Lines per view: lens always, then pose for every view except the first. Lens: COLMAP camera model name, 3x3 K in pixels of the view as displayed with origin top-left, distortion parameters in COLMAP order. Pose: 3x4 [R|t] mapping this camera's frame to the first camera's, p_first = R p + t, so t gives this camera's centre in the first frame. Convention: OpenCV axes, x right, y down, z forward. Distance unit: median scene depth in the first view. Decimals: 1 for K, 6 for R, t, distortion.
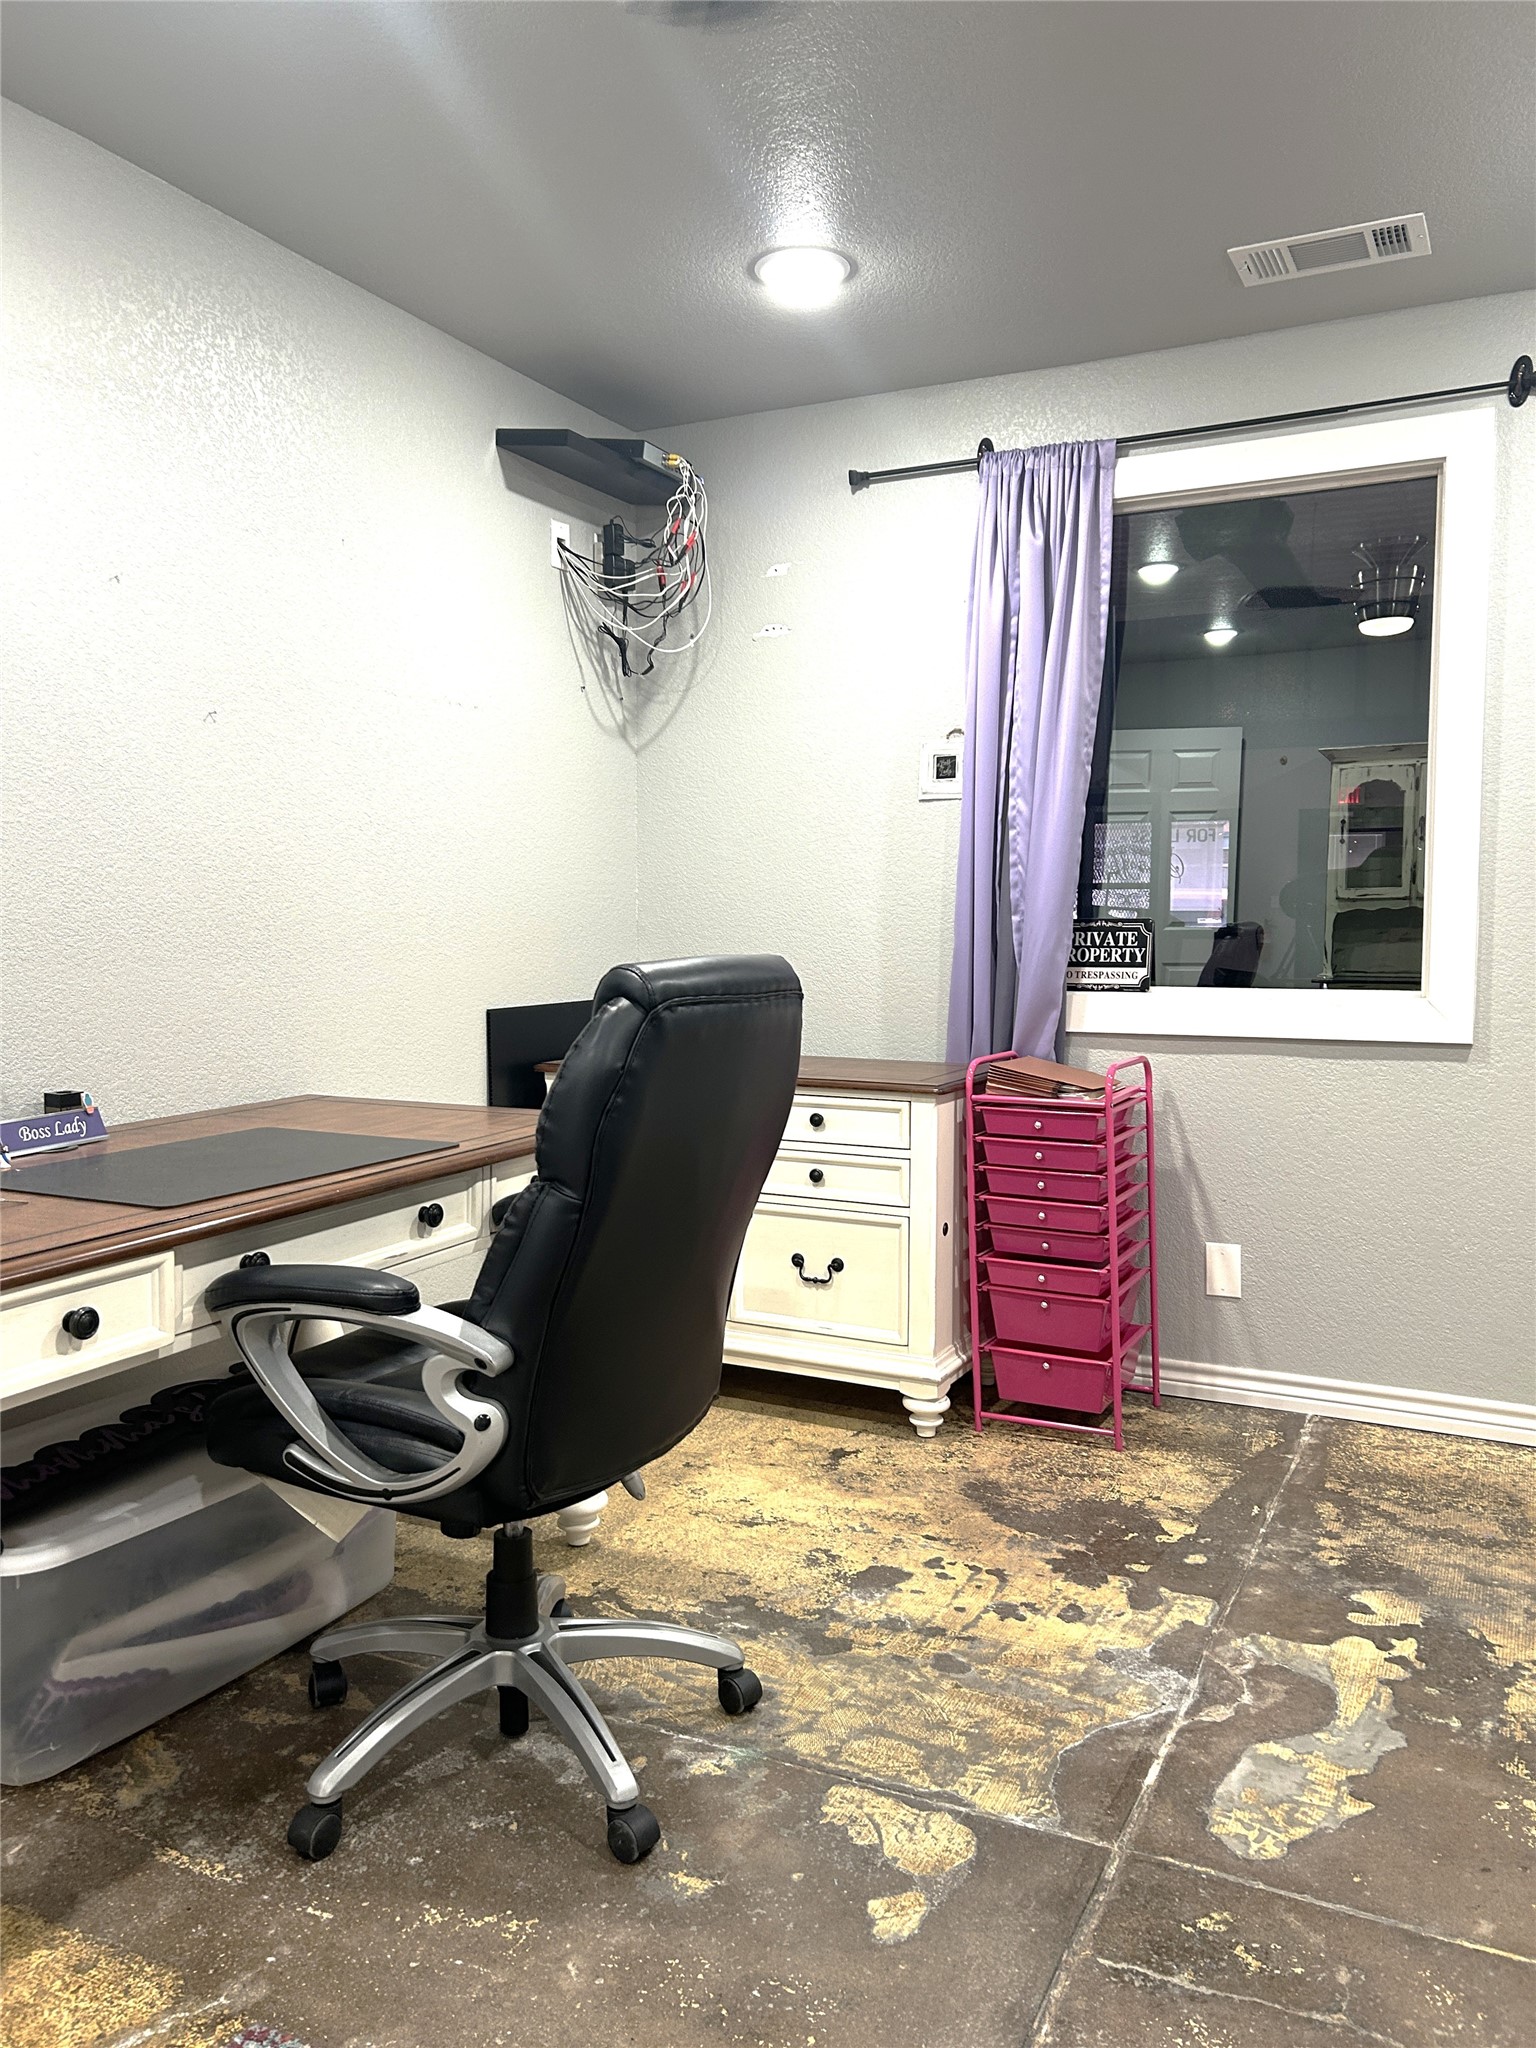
lens RADIAL K [[1537.9, 0, 768.0], [0, 1537.9, 1024.0], [0, 0, 1]] dist [0.029819, -0.001387]
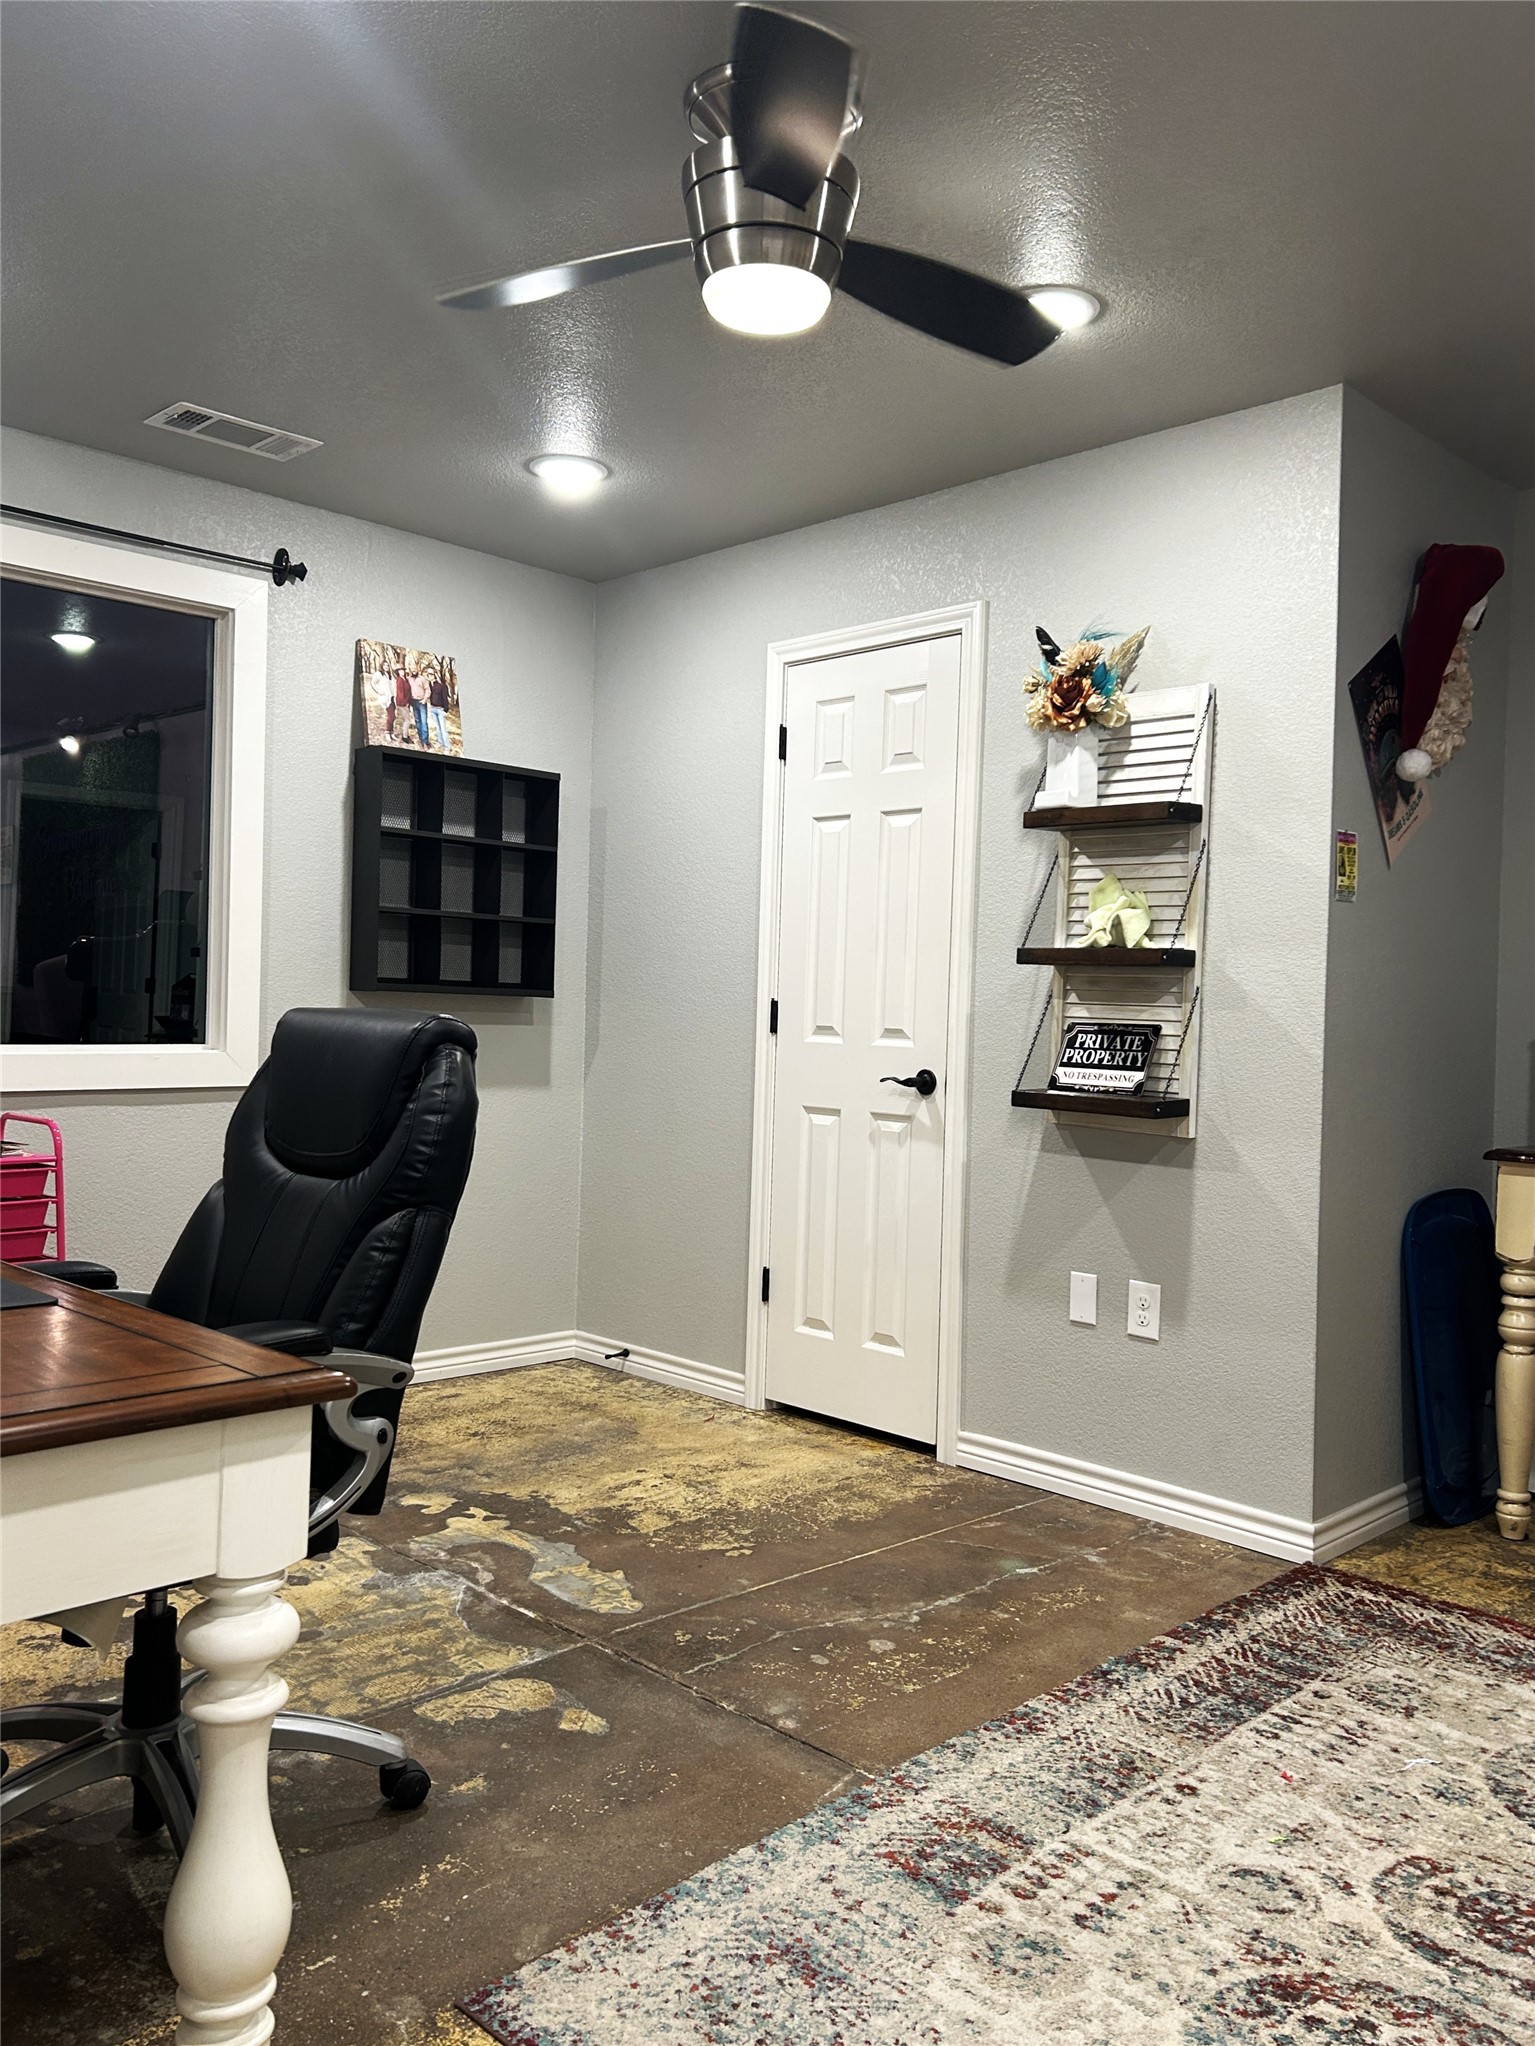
lens RADIAL K [[1594.1, 0, 767.5], [0, 1594.1, 1023.0], [0, 0, 1]] dist [0.002769, 0.001284]
pose [[0.335699, -0.000228, 0.941969, -0.913734], [0.049092, 0.998645, -0.017254, 0.007823], [-0.940689, 0.052035, 0.335255, 0.291768]]
